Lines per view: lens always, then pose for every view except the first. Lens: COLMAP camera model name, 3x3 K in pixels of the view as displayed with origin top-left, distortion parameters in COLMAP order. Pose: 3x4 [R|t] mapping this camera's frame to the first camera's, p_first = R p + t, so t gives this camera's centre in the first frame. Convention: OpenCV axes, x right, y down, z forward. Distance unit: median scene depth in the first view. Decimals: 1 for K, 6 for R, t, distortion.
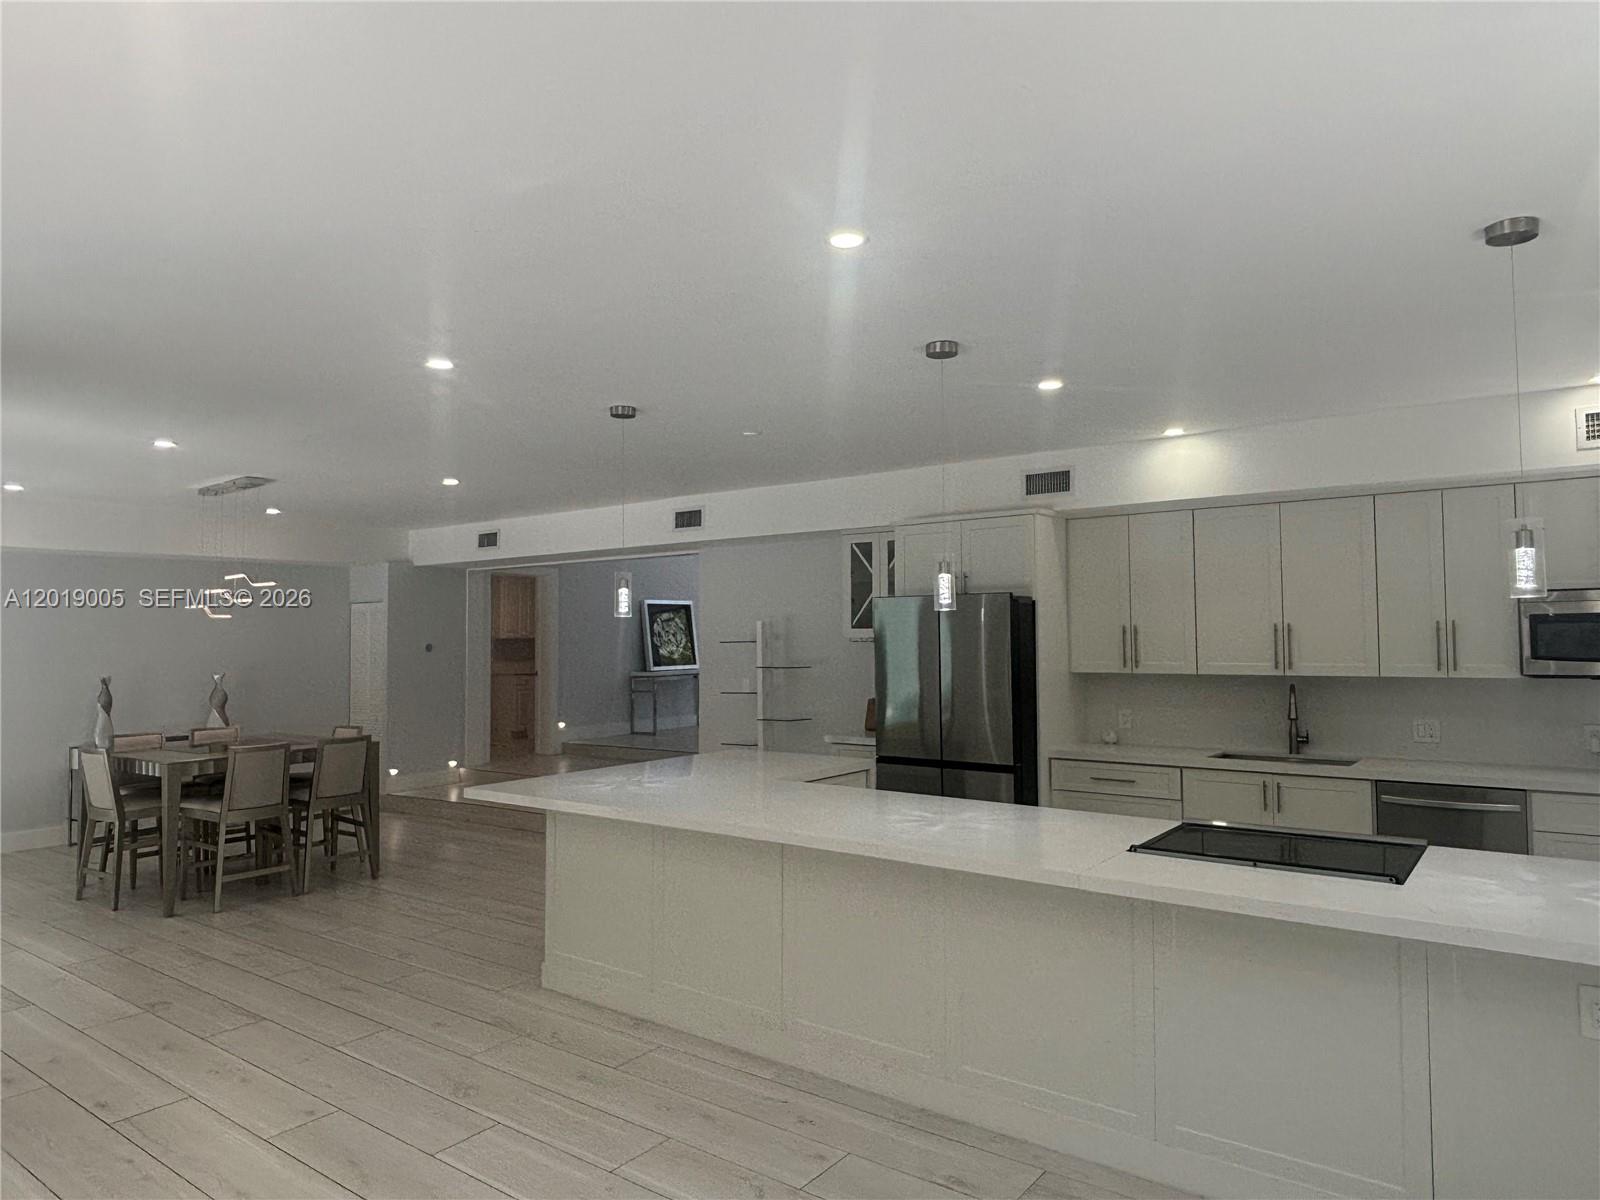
lens RADIAL K [[1060.7, 0, 800.0], [0, 1060.7, 600.0], [0, 0, 1]] dist [0.006090, -0.001554]
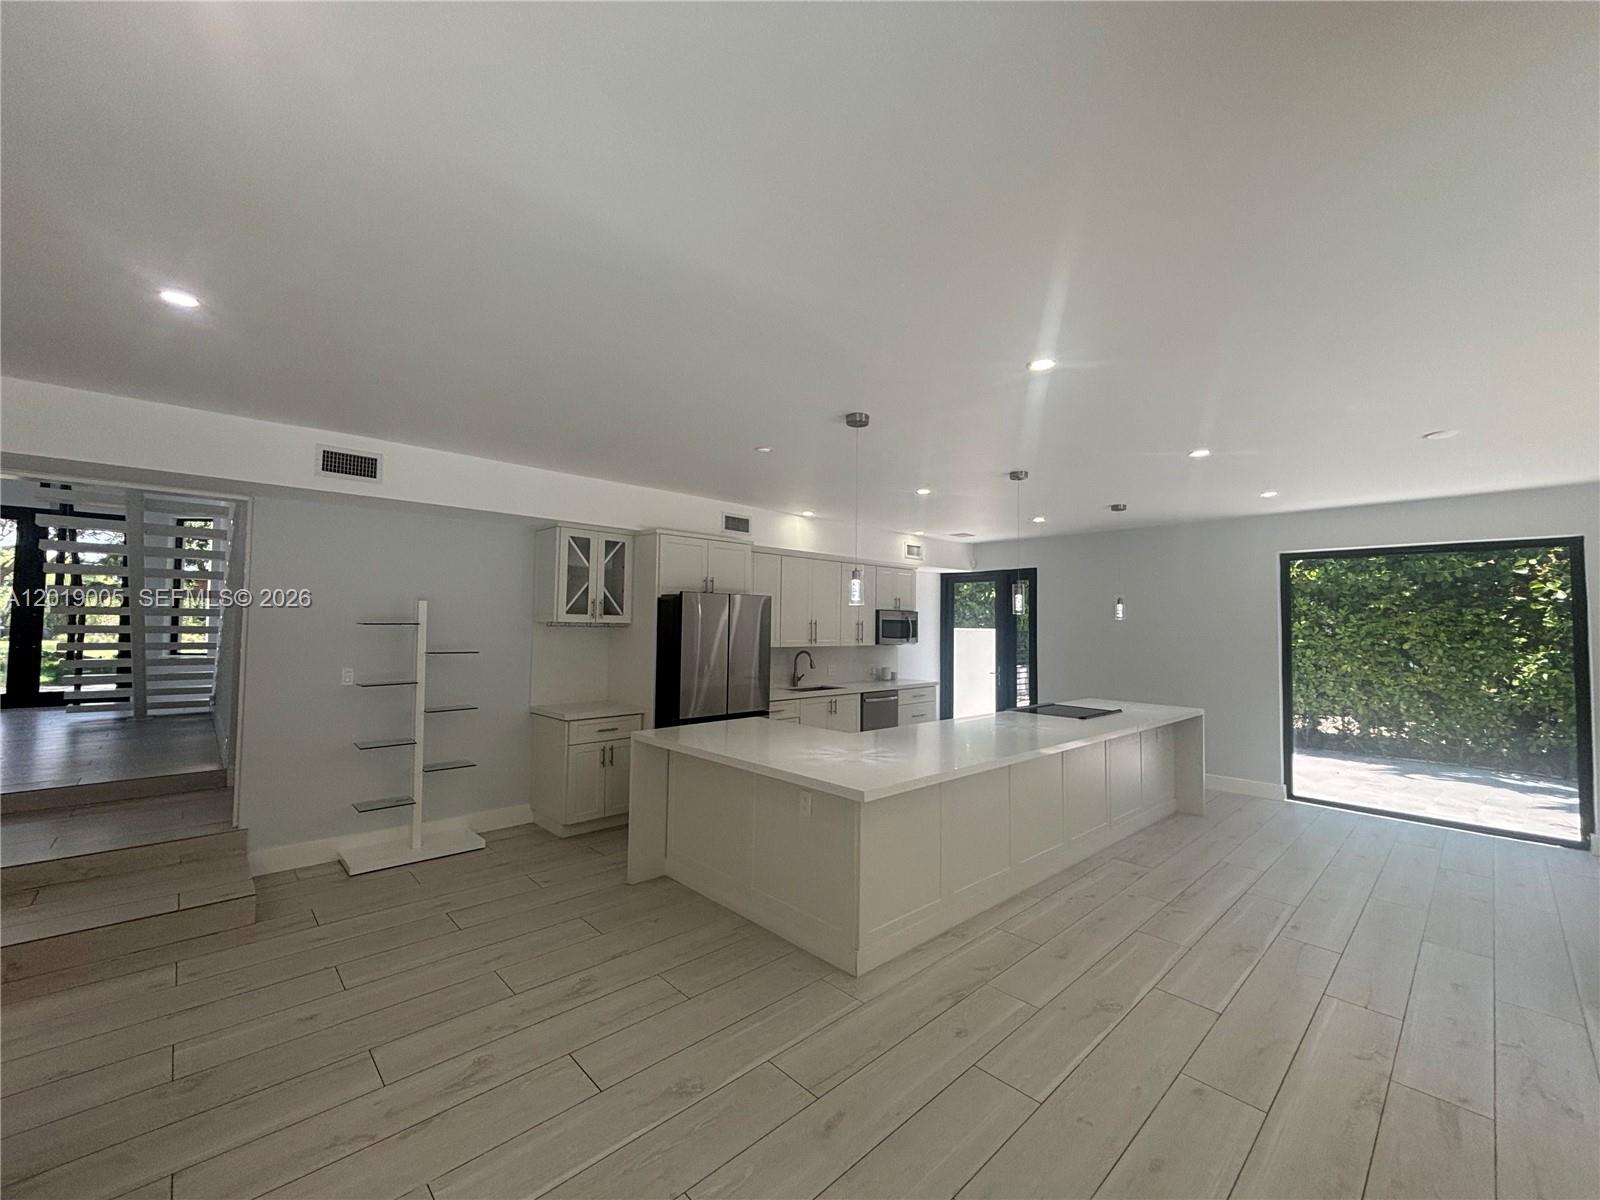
lens RADIAL K [[657.7, 0, 793.8], [0, 657.7, 599.0], [0, 0, 1]] dist [-0.001441, 0.000455]
pose [[0.150298, 0.050655, 0.987342, -0.771947], [-0.052165, 0.997702, -0.043246, 0.038633], [-0.987264, -0.045005, 0.152595, 0.867070]]
